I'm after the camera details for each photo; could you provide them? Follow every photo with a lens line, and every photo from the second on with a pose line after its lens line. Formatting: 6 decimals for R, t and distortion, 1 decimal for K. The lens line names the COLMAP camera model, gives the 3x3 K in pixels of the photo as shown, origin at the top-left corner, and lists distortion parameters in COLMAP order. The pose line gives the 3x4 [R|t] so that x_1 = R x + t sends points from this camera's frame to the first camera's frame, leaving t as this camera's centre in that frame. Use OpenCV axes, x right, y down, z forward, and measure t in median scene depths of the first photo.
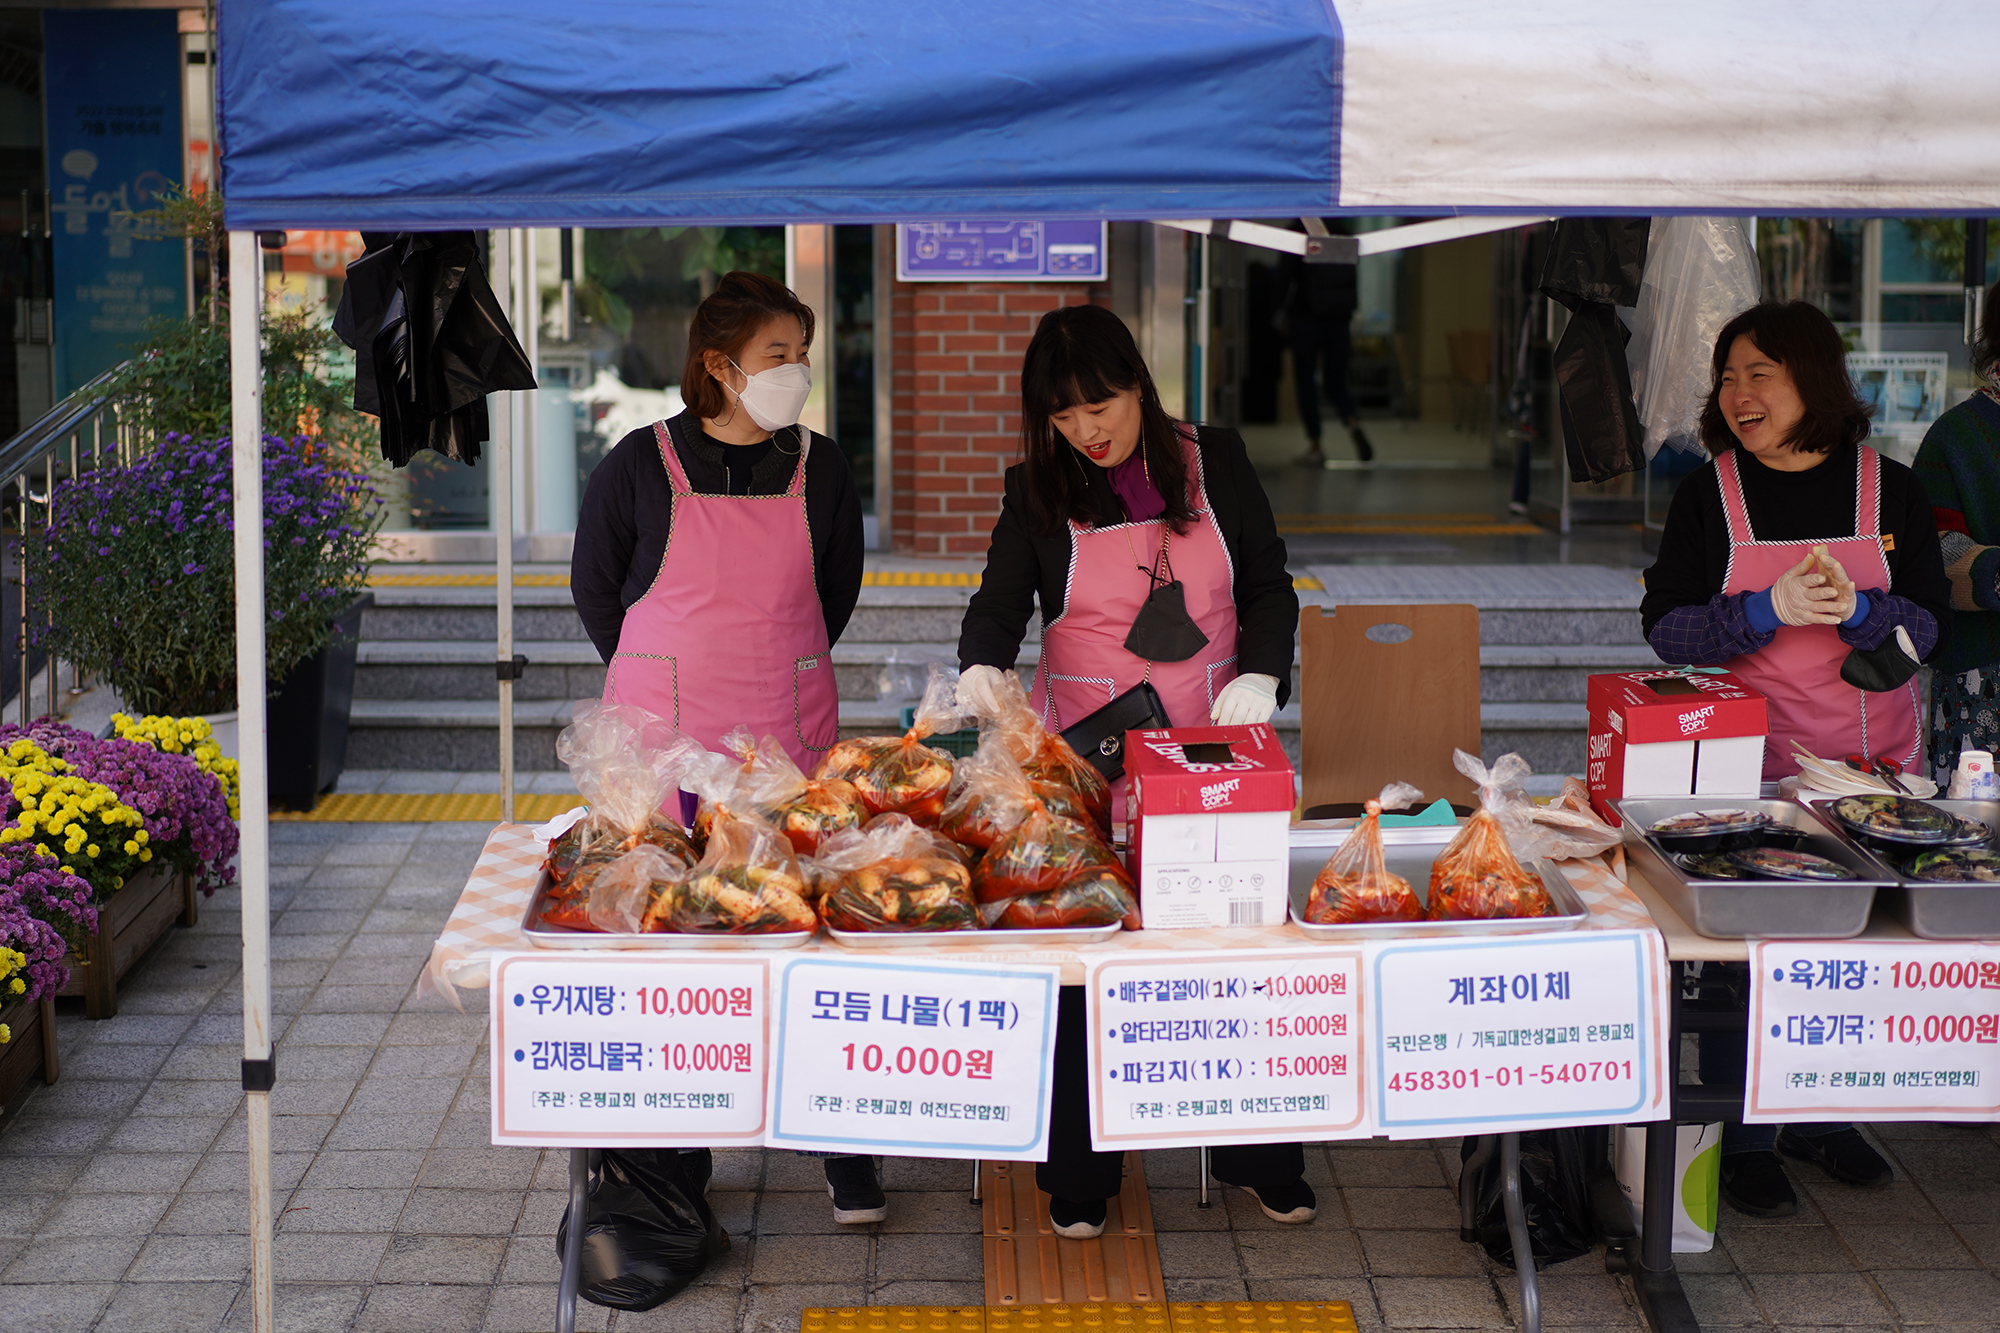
lens RADIAL K [[3103.0, 0, 1000.5], [0, 3103.0, 674.3], [0, 0, 1]] dist [0.007461, -0.061913]
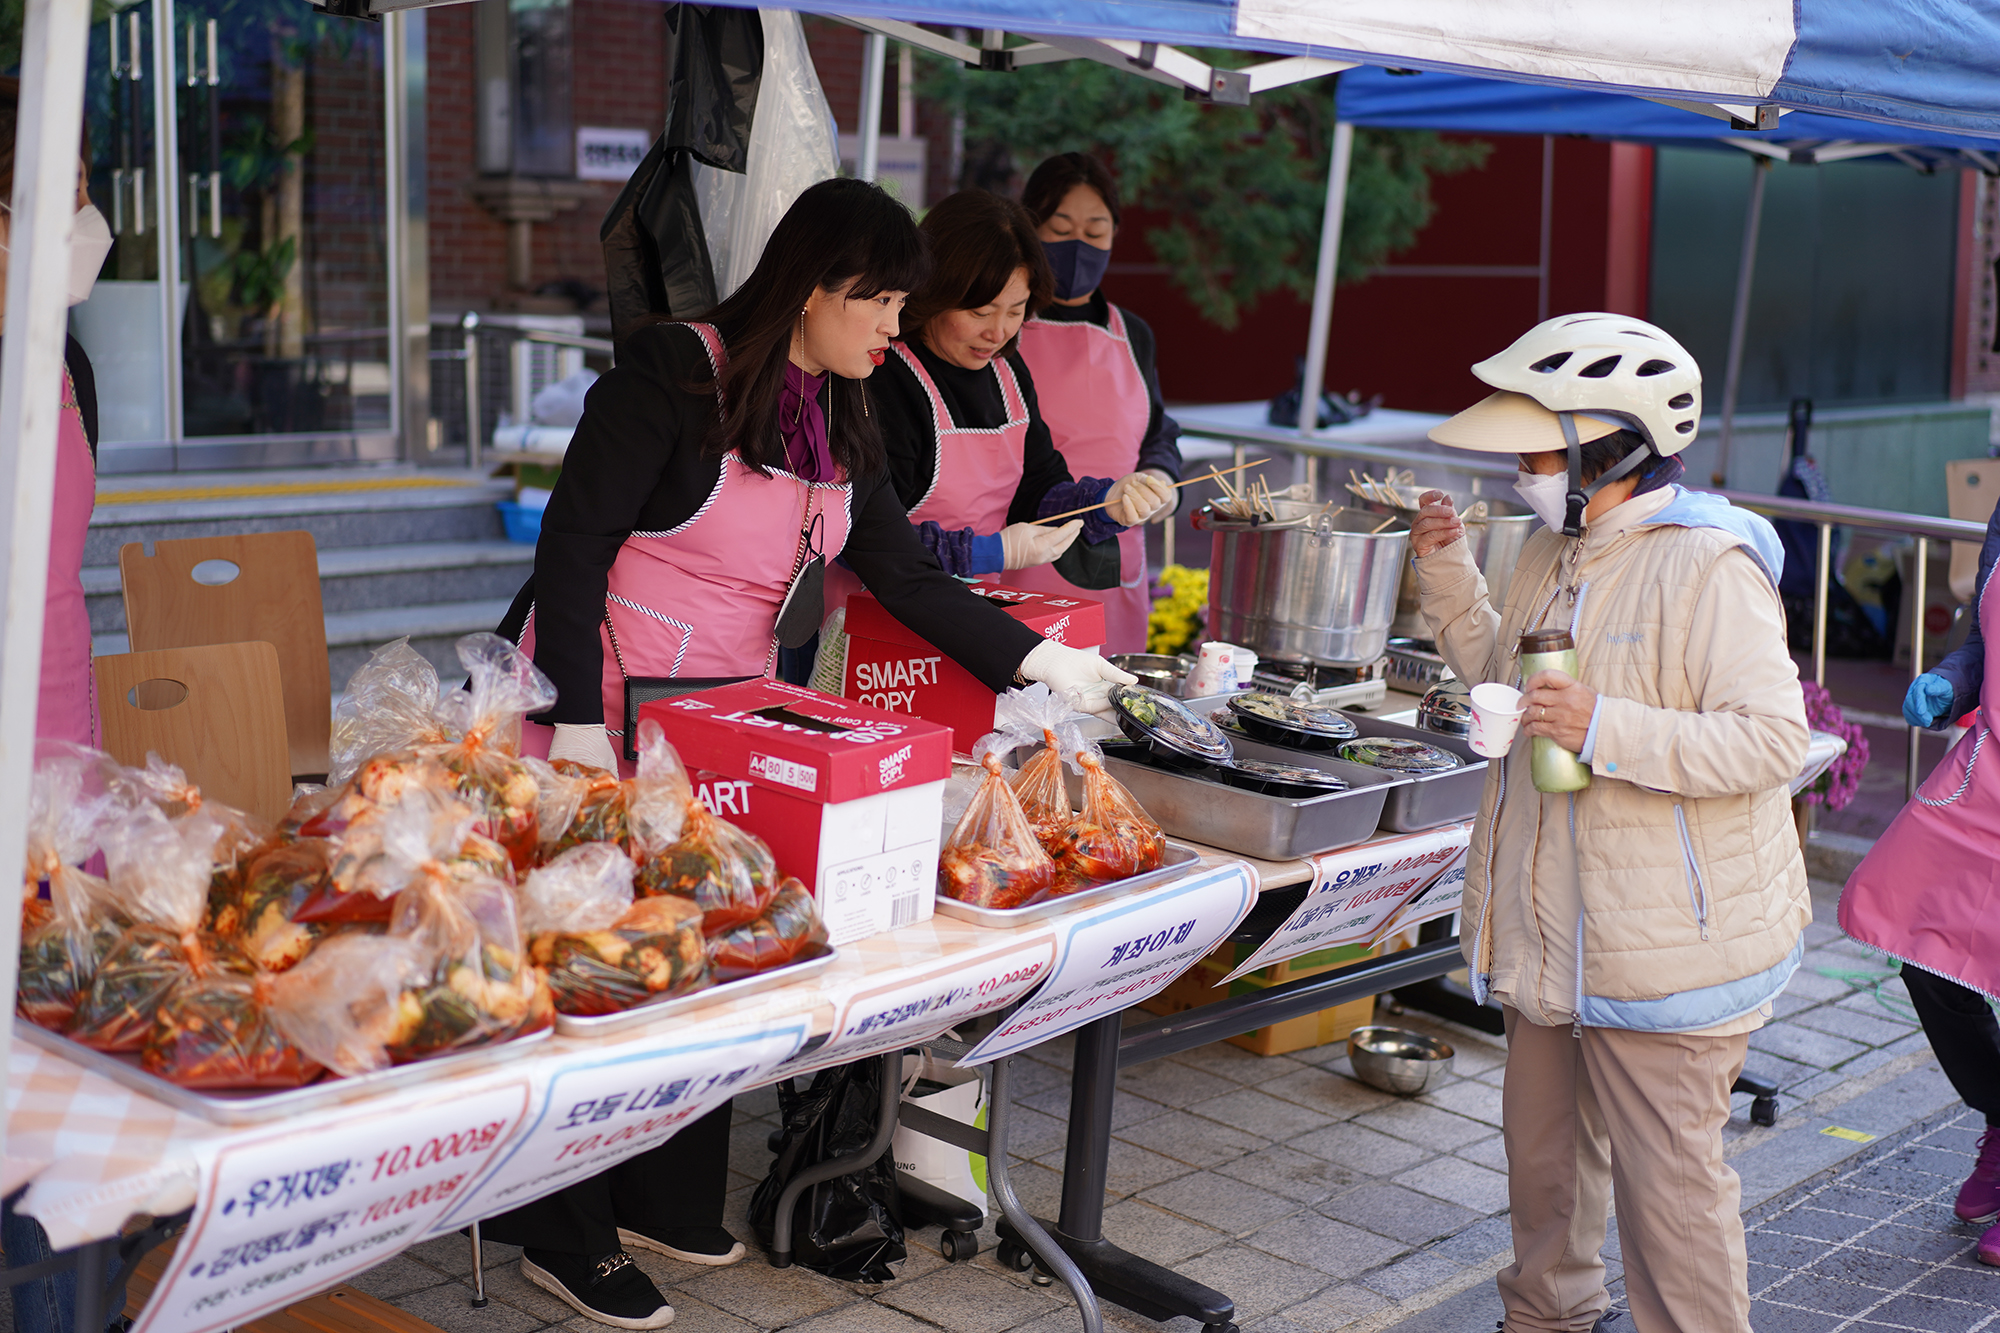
lens RADIAL K [[3103.0, 0, 1000.5], [0, 3103.0, 674.3], [0, 0, 1]] dist [0.007461, -0.061913]
pose [[0.636819, -0.089910, 0.765753, -0.529141], [0.067691, 0.995862, 0.060635, -0.032185], [-0.768036, 0.013221, 0.640270, 0.472629]]
